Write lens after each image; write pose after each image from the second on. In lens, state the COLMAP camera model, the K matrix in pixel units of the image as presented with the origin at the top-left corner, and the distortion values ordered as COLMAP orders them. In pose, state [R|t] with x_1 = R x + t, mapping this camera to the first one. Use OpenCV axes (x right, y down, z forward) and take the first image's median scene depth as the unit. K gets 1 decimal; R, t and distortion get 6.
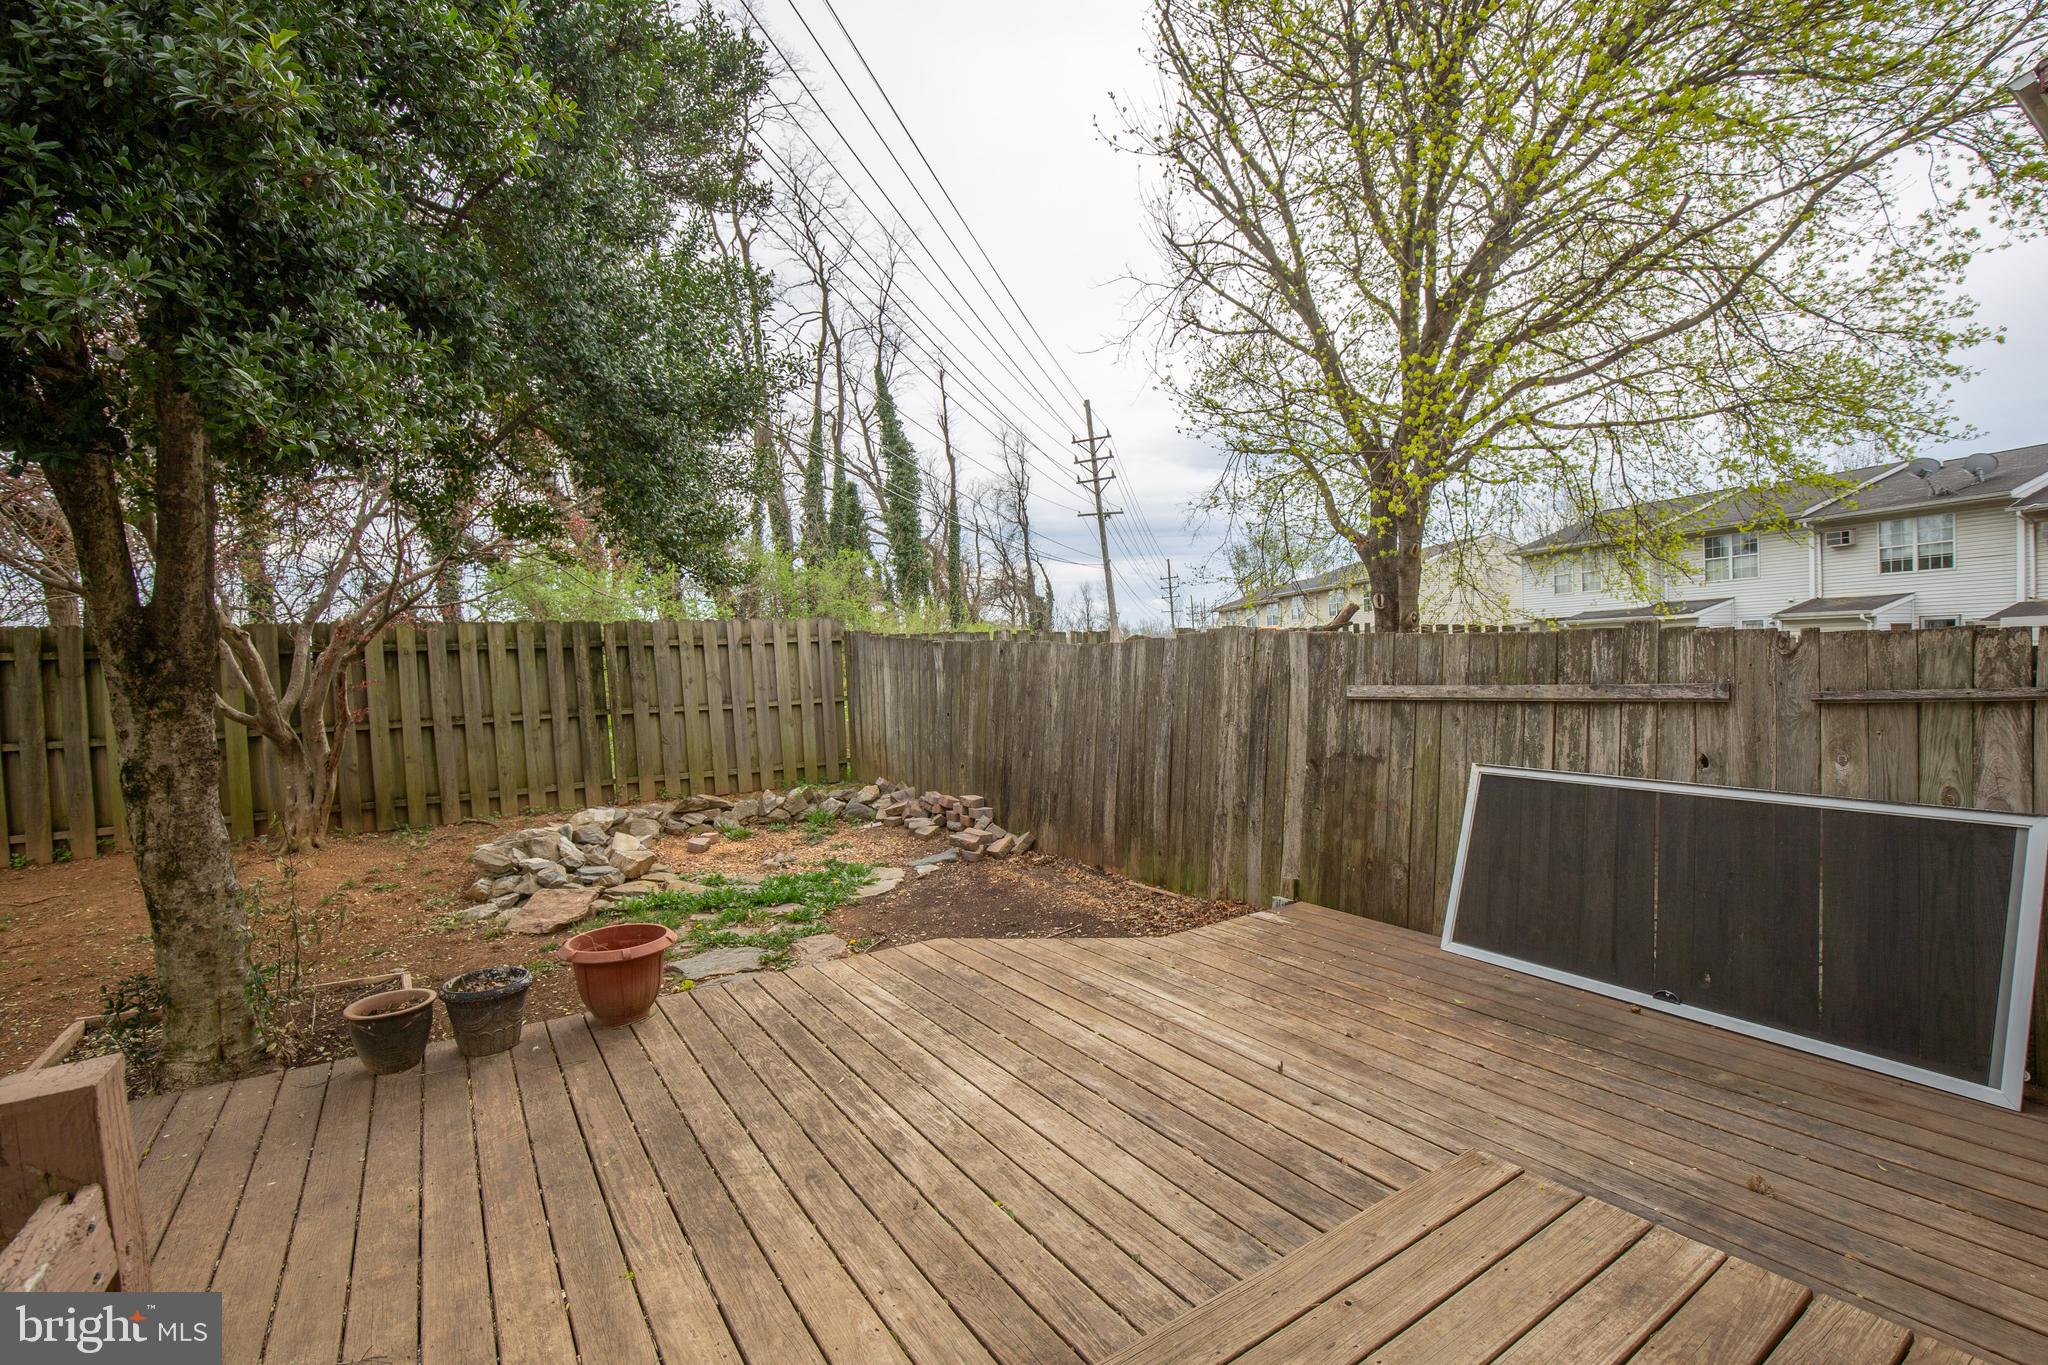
lens RADIAL K [[923.1, 0, 1097.4], [0, 923.1, 703.1], [0, 0, 1]] dist [-0.021499, 0.000175]
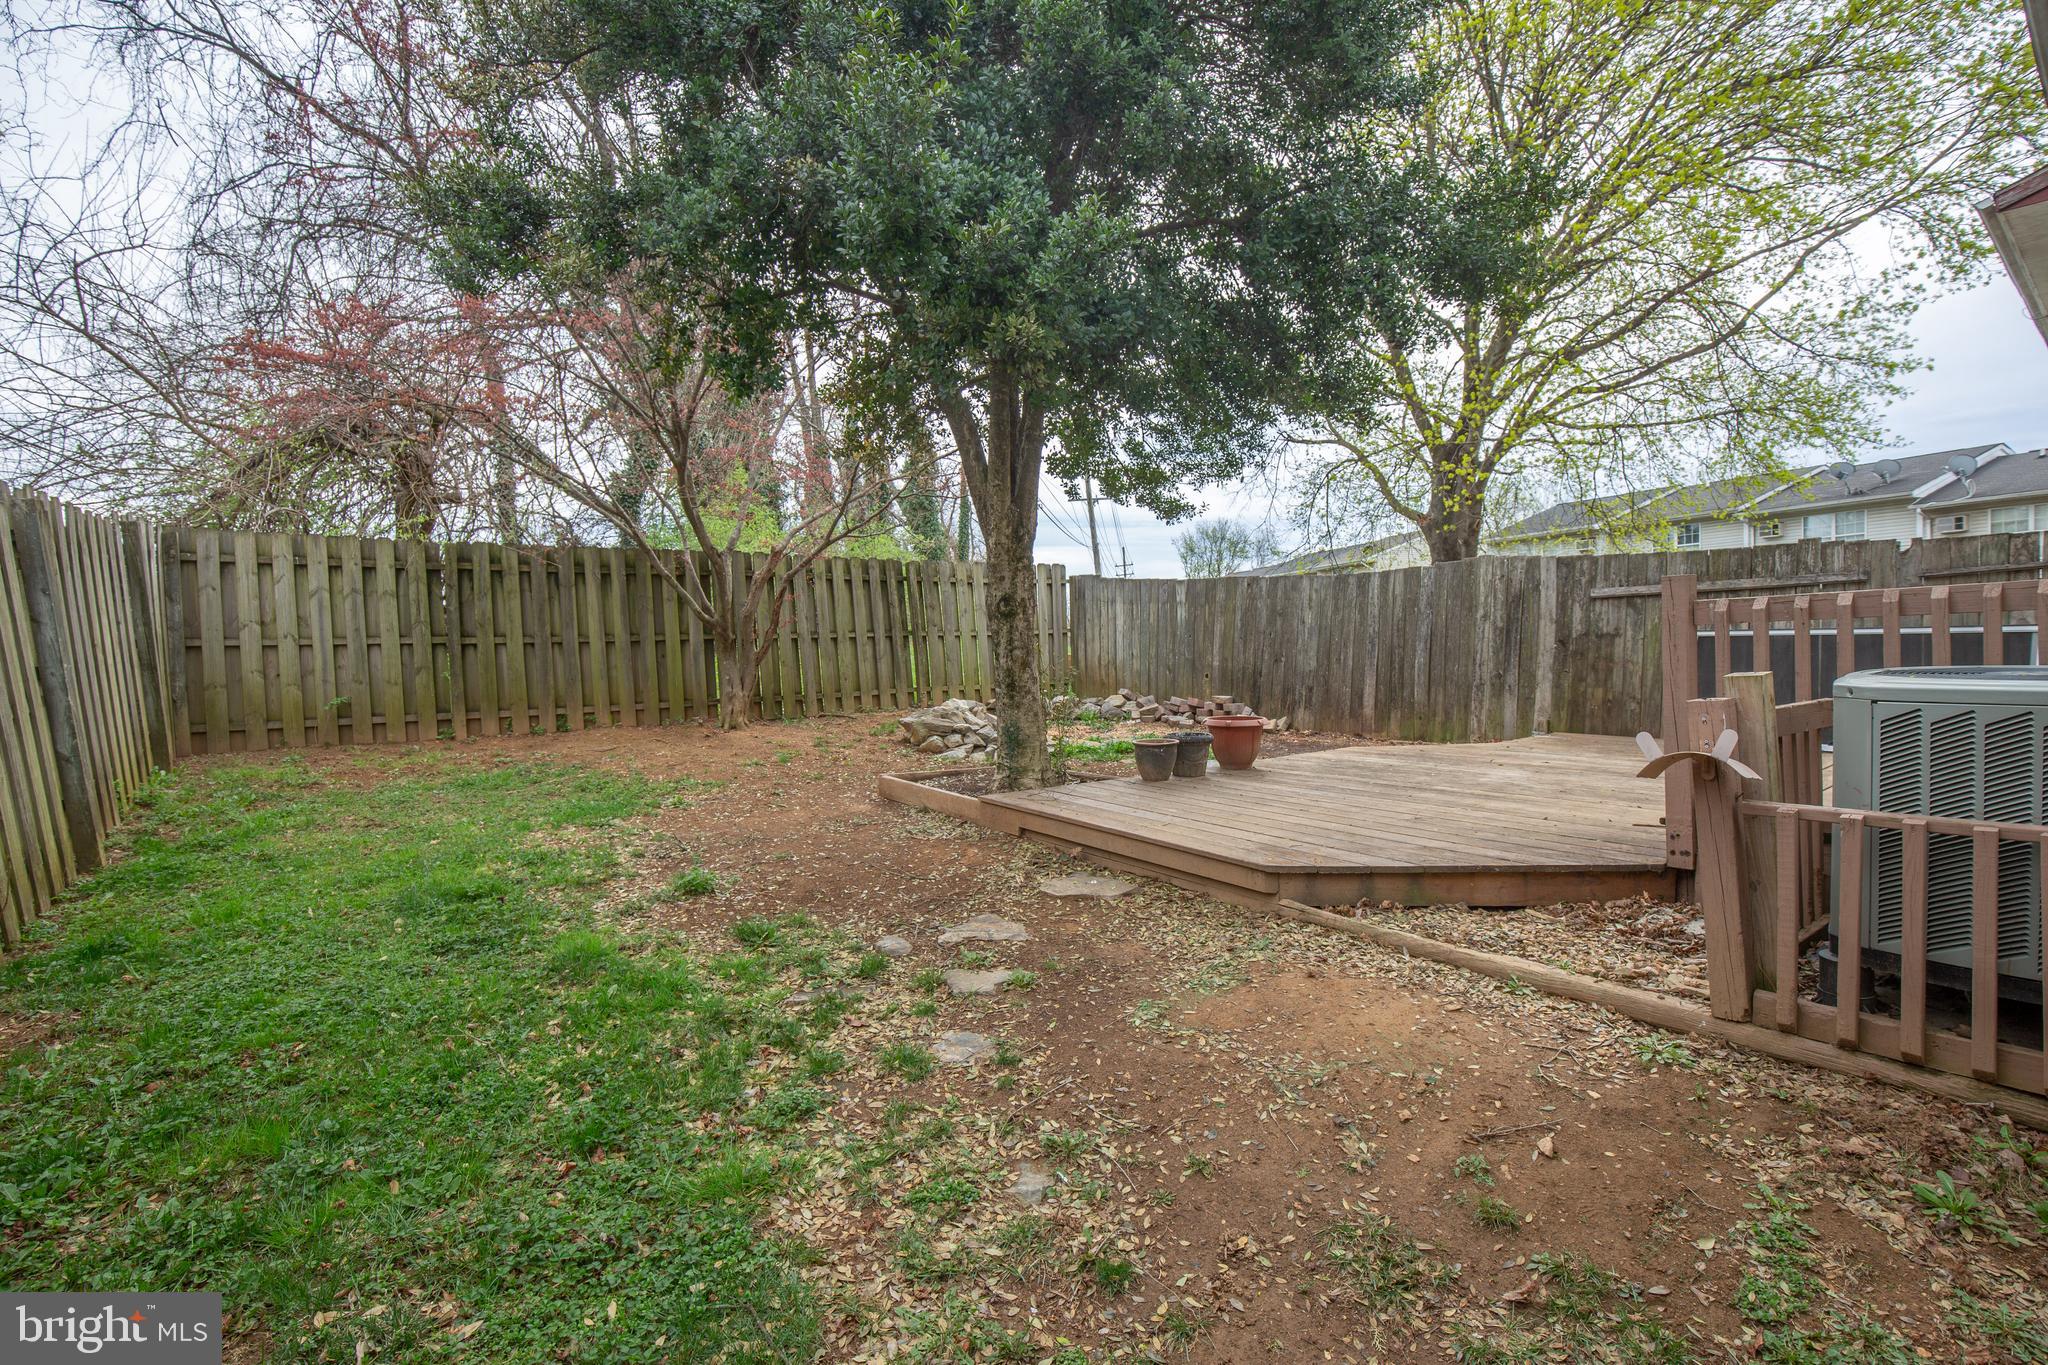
lens RADIAL K [[923.1, 0, 1097.4], [0, 923.1, 703.1], [0, 0, 1]] dist [-0.021499, 0.000175]
pose [[0.996669, 0.002928, 0.081502, -0.341353], [-0.003679, 0.999952, 0.009067, 0.081462], [-0.081471, -0.009336, 0.996632, -0.232169]]
